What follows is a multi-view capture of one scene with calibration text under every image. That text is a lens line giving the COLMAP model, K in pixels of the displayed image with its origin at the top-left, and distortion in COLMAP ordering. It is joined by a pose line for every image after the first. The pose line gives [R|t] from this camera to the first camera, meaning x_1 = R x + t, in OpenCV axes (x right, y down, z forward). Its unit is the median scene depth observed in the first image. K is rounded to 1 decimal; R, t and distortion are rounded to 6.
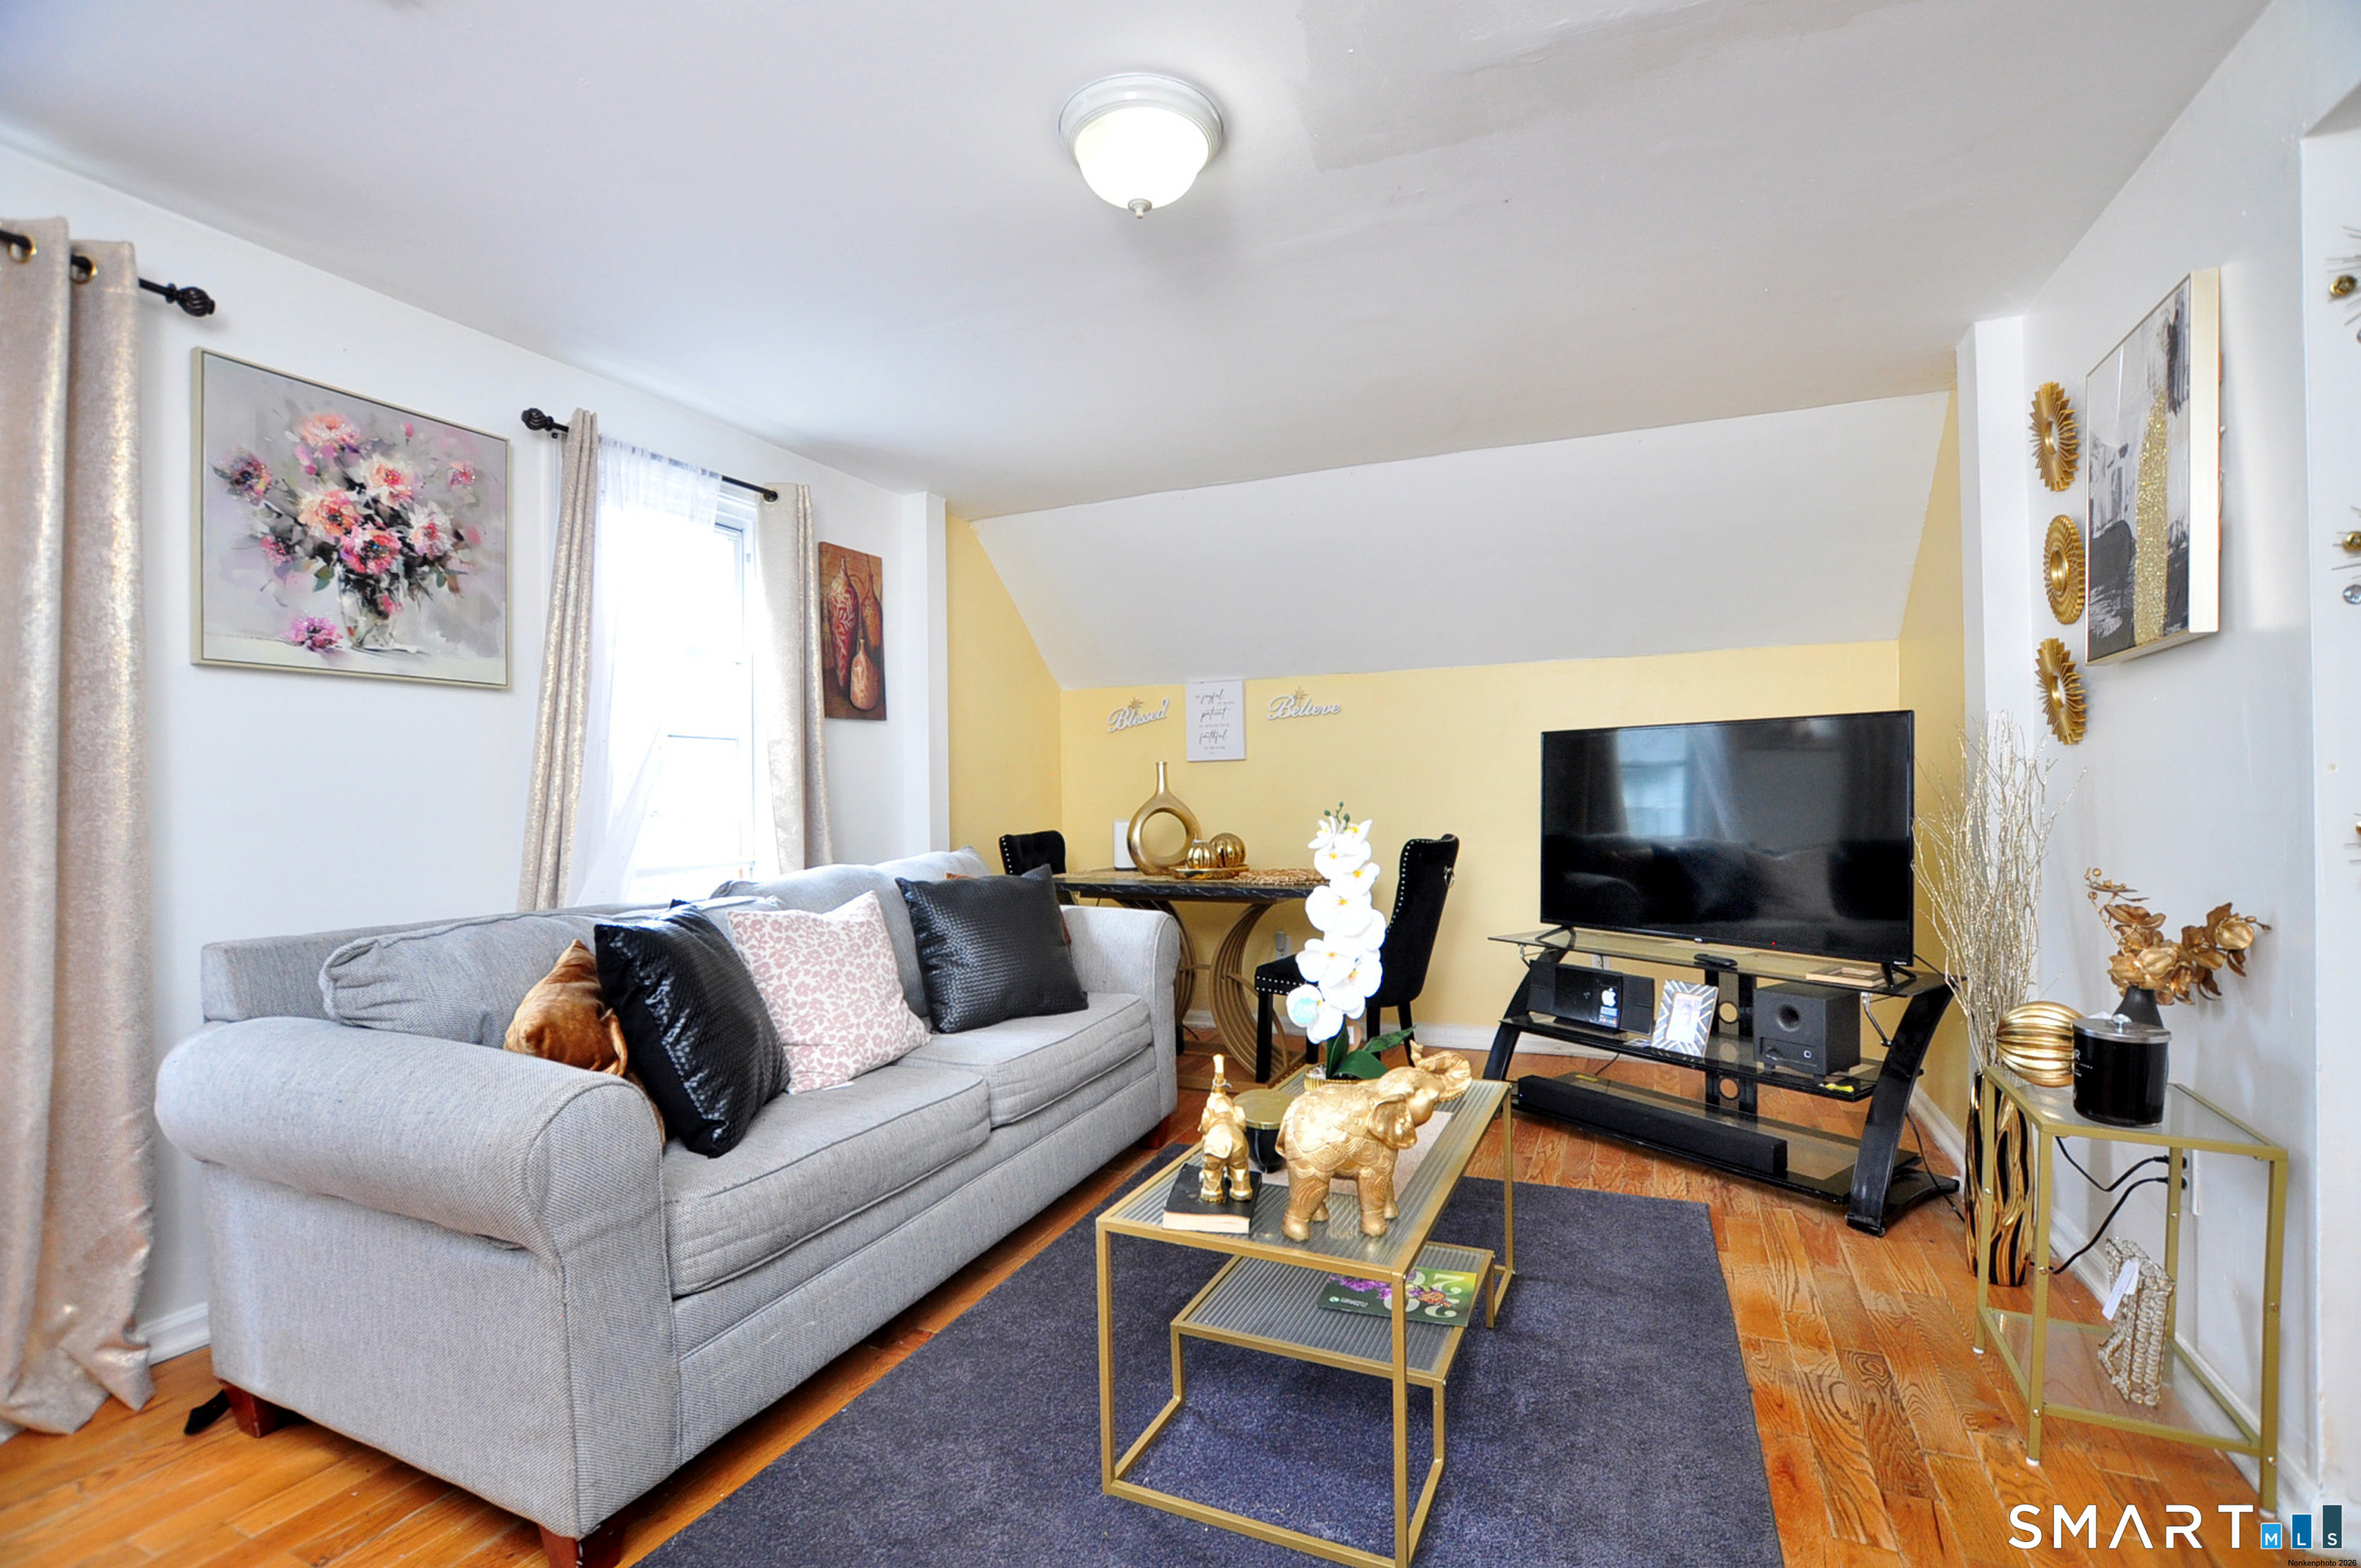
lens RADIAL K [[1087.6, 0, 1191.2], [0, 1087.6, 795.7], [0, 0, 1]] dist [-0.002824, -0.000292]
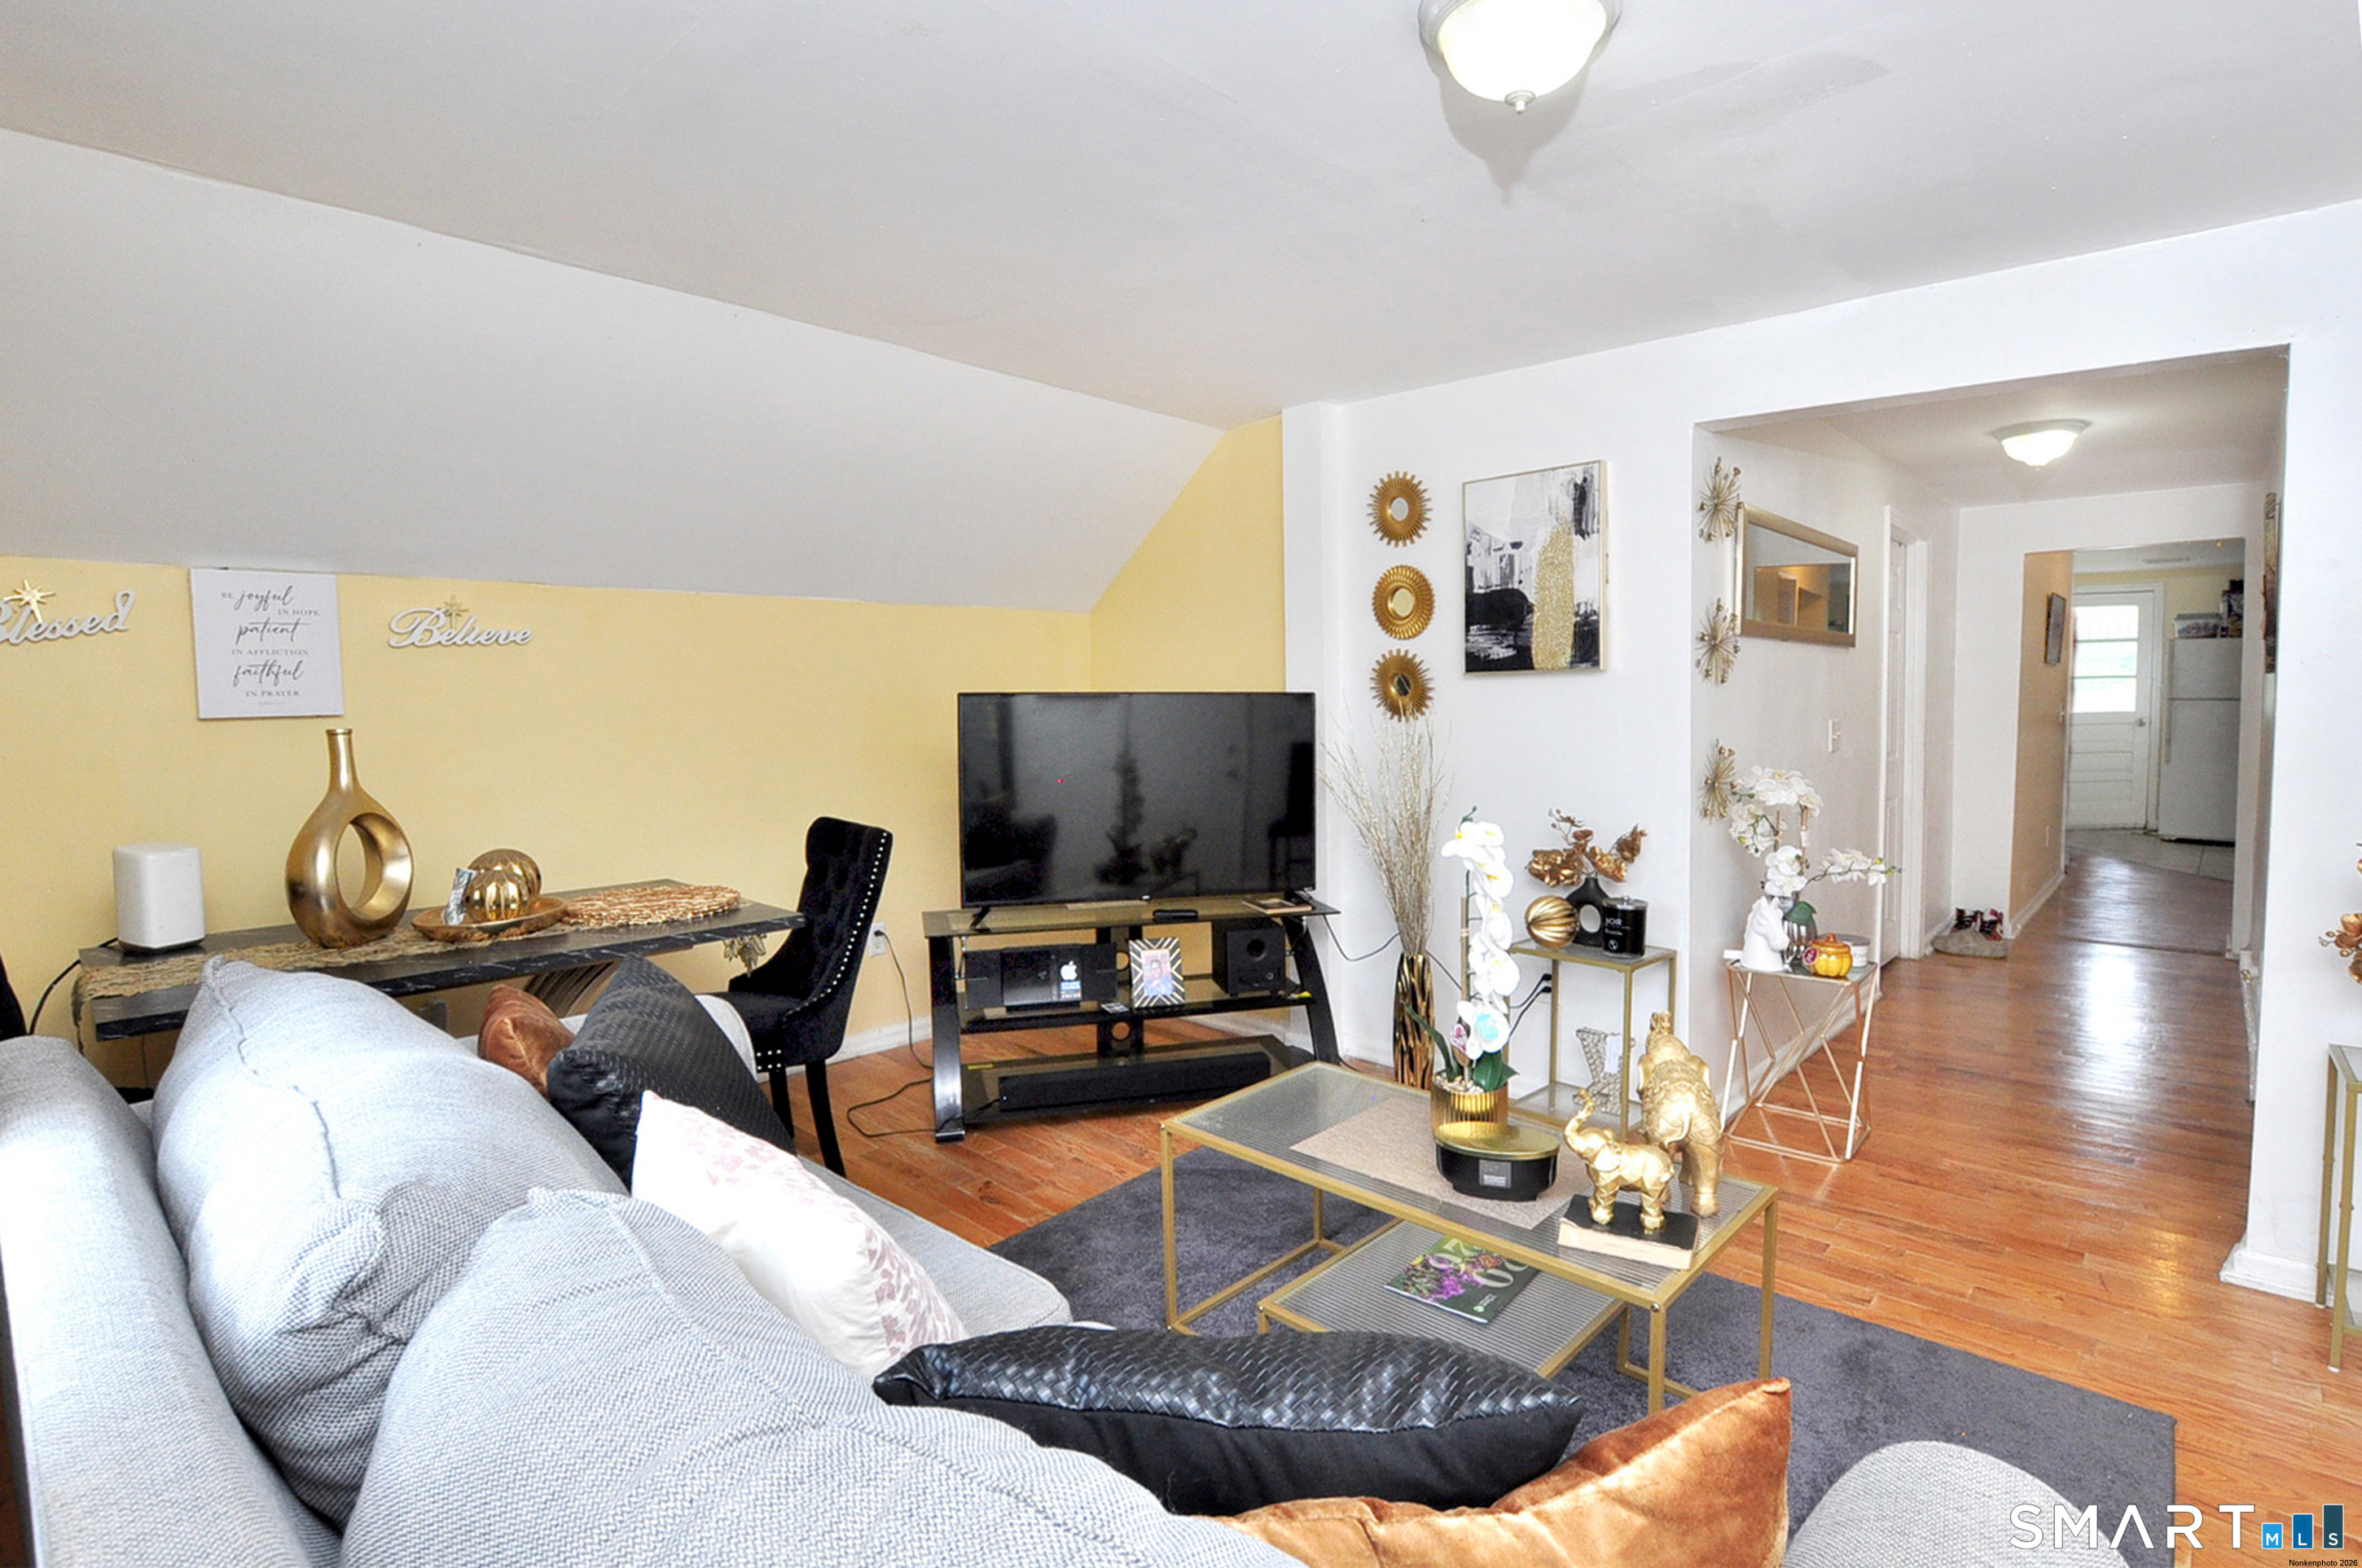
lens RADIAL K [[1169.6, 0, 1270.2], [0, 1169.6, 733.6], [0, 0, 1]] dist [-0.002575, -0.000331]
pose [[0.293075, -0.027417, 0.955696, -0.557229], [0.004049, 0.999615, 0.027435, -0.055196], [-0.956081, -0.004171, 0.293073, 0.520623]]
